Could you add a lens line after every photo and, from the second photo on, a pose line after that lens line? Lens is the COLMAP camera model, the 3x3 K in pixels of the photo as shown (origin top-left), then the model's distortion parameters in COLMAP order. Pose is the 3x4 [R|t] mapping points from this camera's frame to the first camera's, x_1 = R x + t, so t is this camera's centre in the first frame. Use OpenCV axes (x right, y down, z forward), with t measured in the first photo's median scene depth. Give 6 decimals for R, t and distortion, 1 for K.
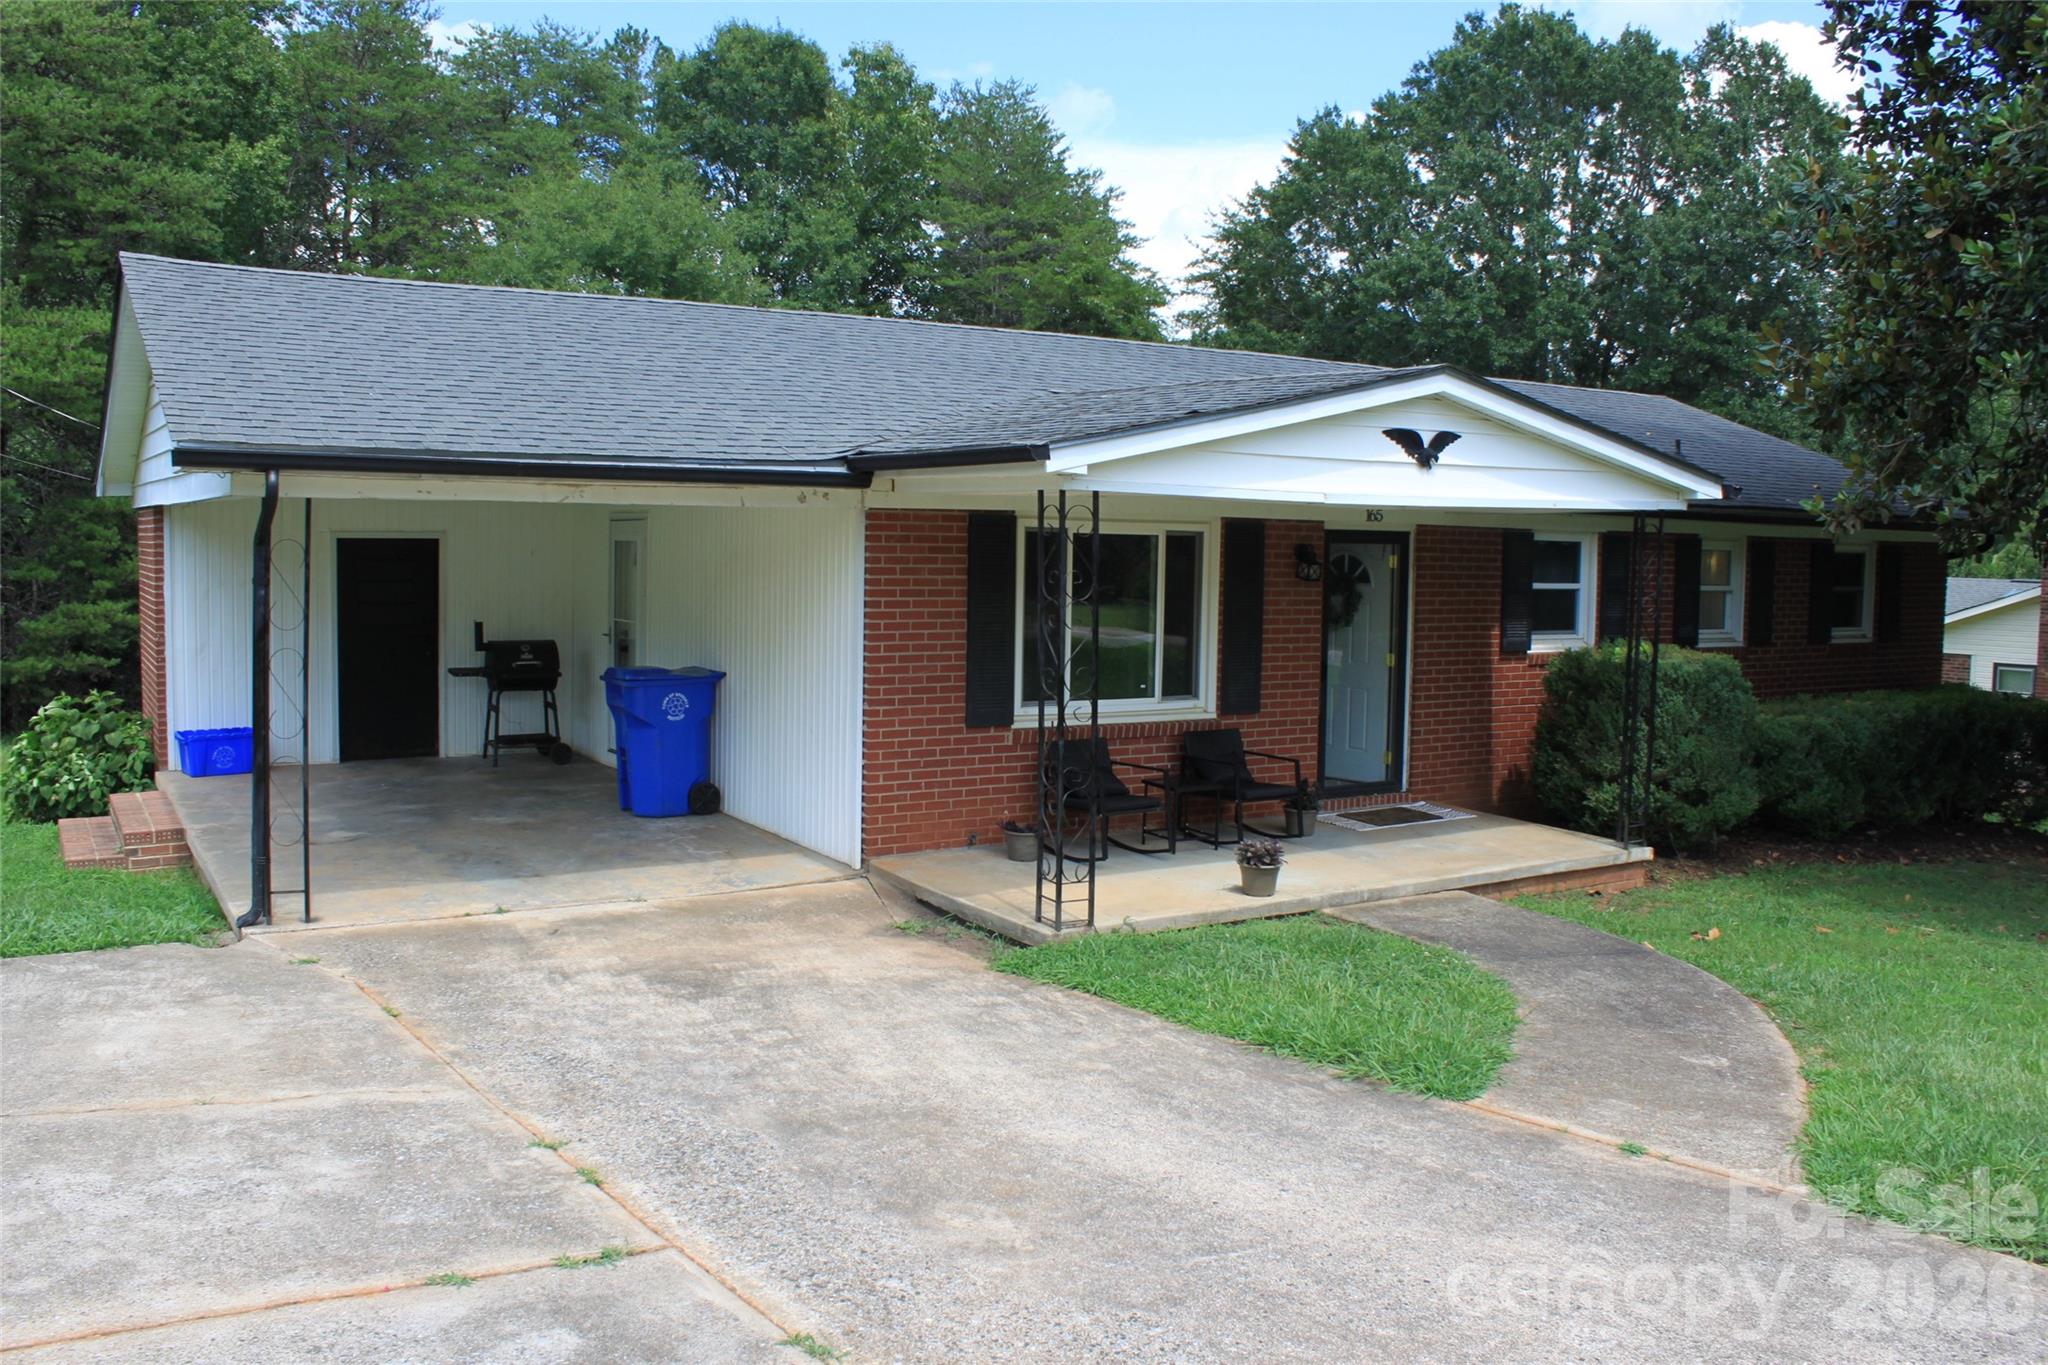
lens RADIAL K [[1686.8, 0, 1020.0], [0, 1686.8, 672.7], [0, 0, 1]] dist [-0.170645, 0.149450]
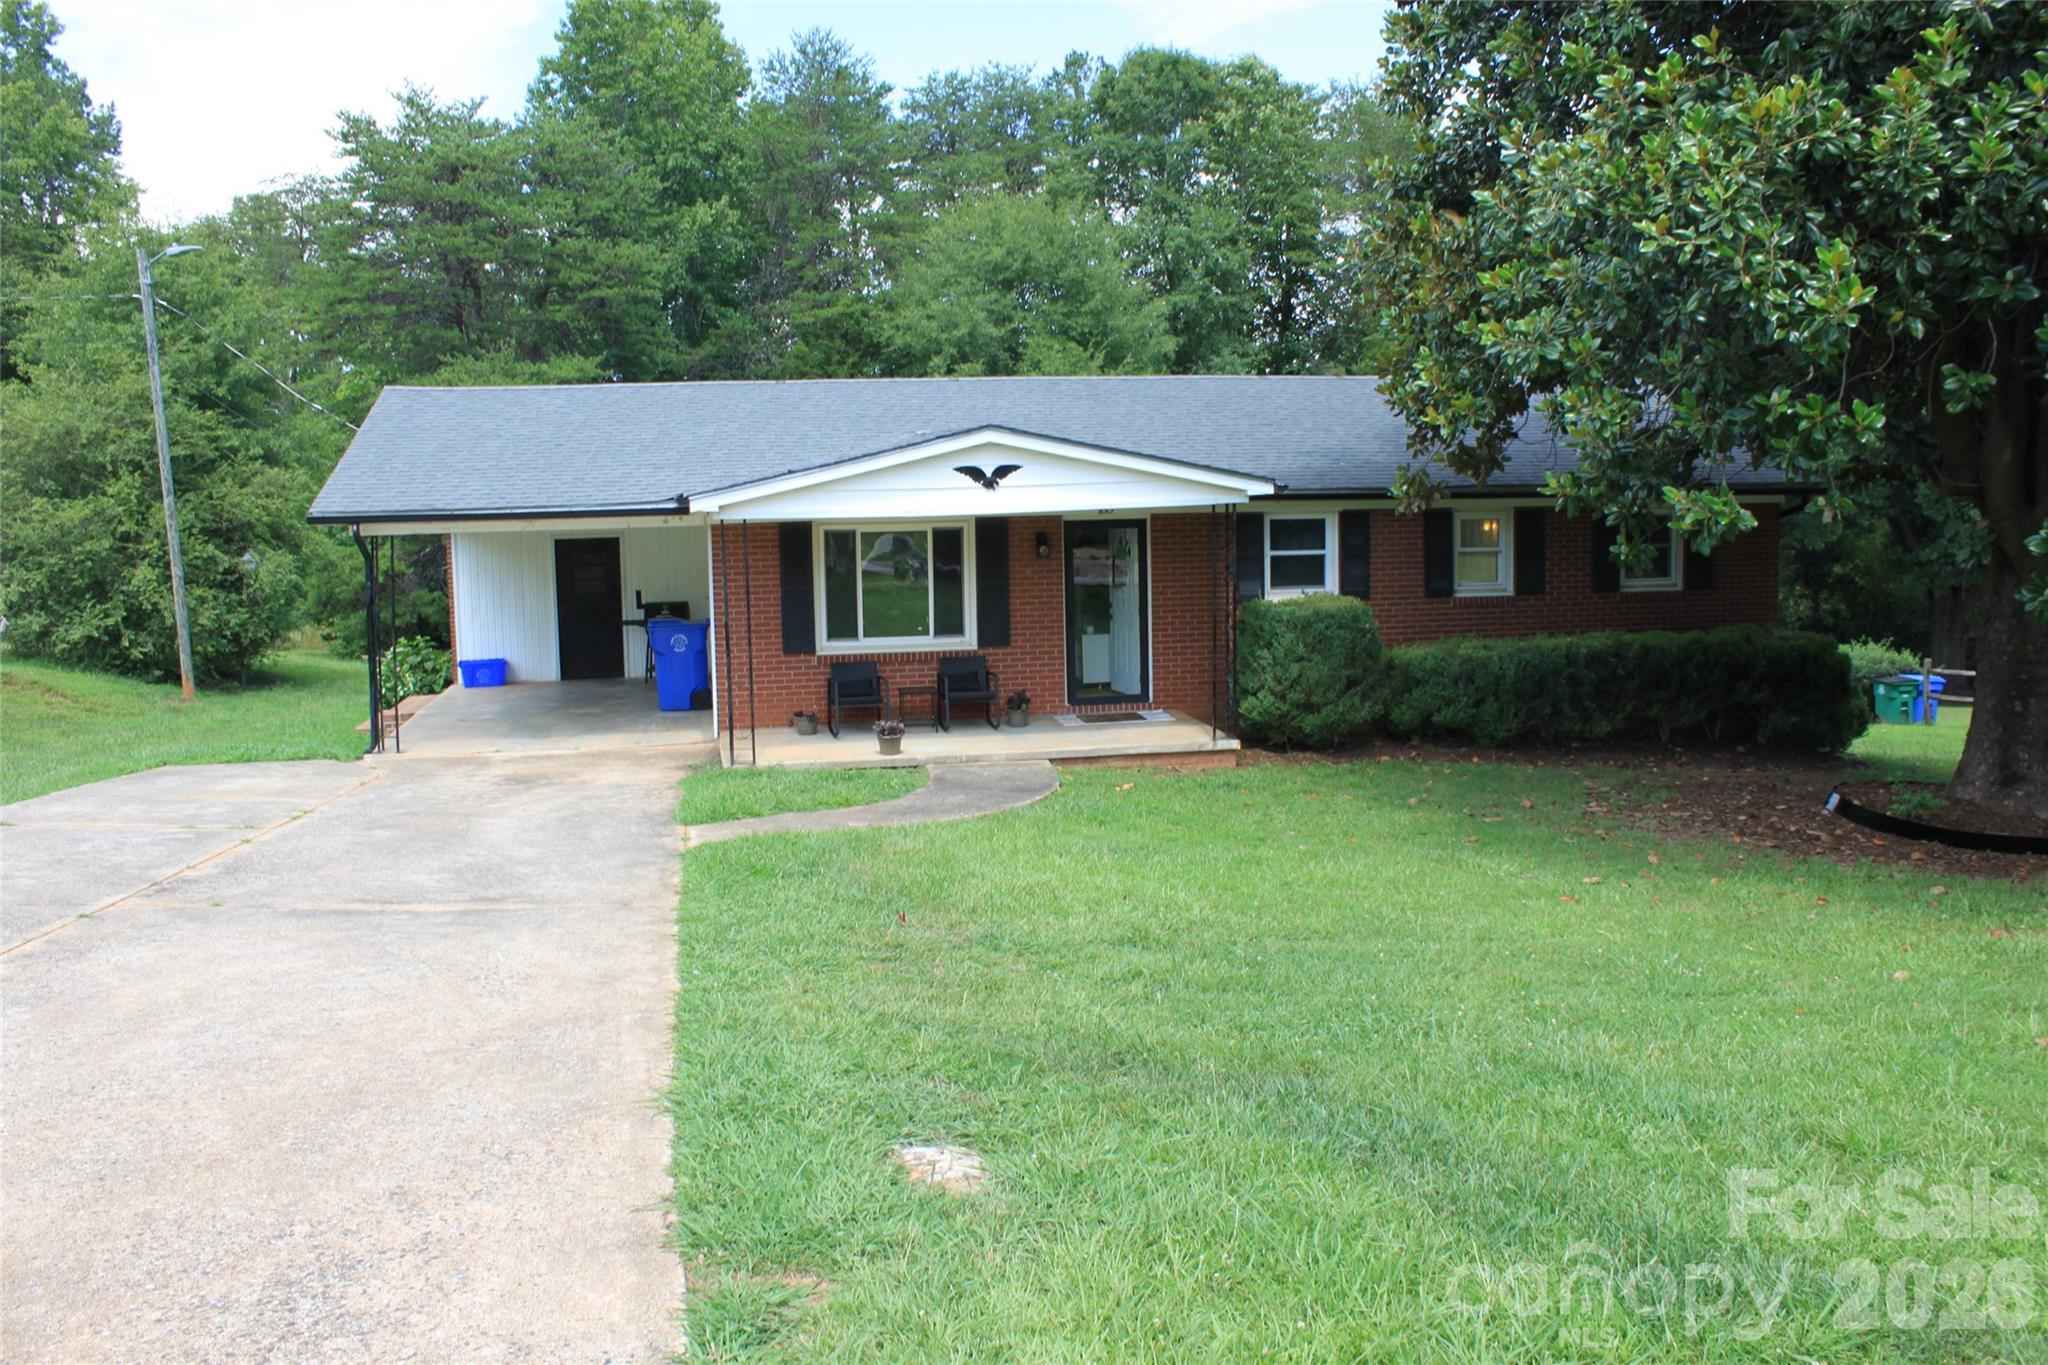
lens RADIAL K [[1686.8, 0, 1015.2], [0, 1686.8, 675.1], [0, 0, 1]] dist [-0.170645, 0.149450]
pose [[0.928478, 0.004602, -0.371359, 0.696238], [0.007359, 0.999499, 0.030785, 0.003612], [0.371315, -0.031317, 0.927979, -0.388422]]
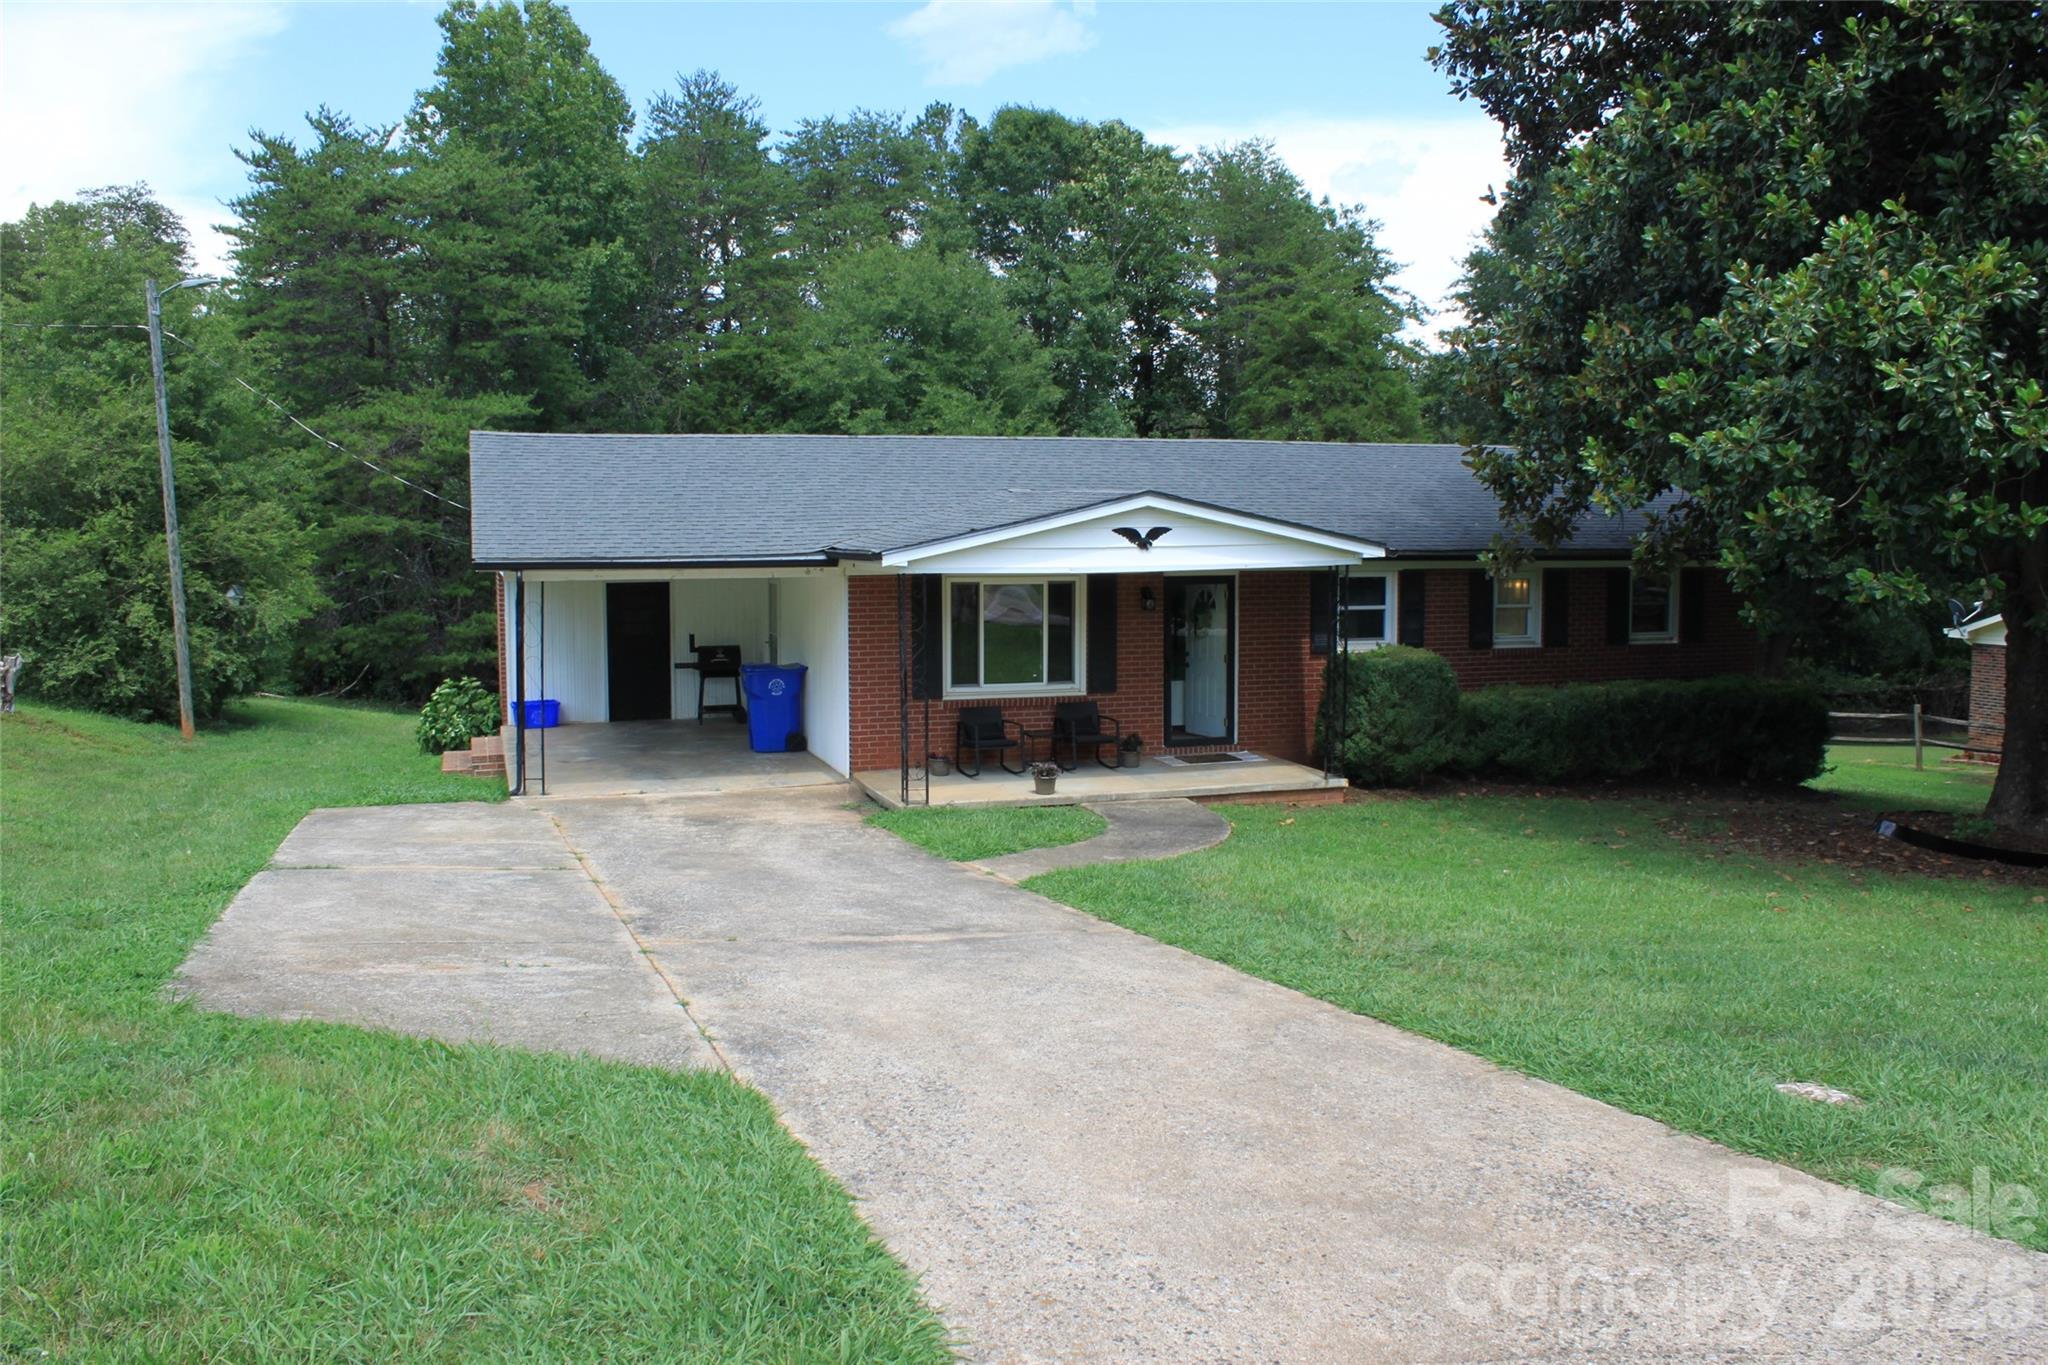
lens RADIAL K [[1686.8, 0, 1027.1], [0, 1686.8, 674.2], [0, 0, 1]] dist [-0.170645, 0.149450]
pose [[0.972831, 0.001524, -0.231510, 0.428145], [0.000542, 0.999961, 0.008857, -0.007545], [0.231515, -0.008742, 0.972792, -0.584844]]
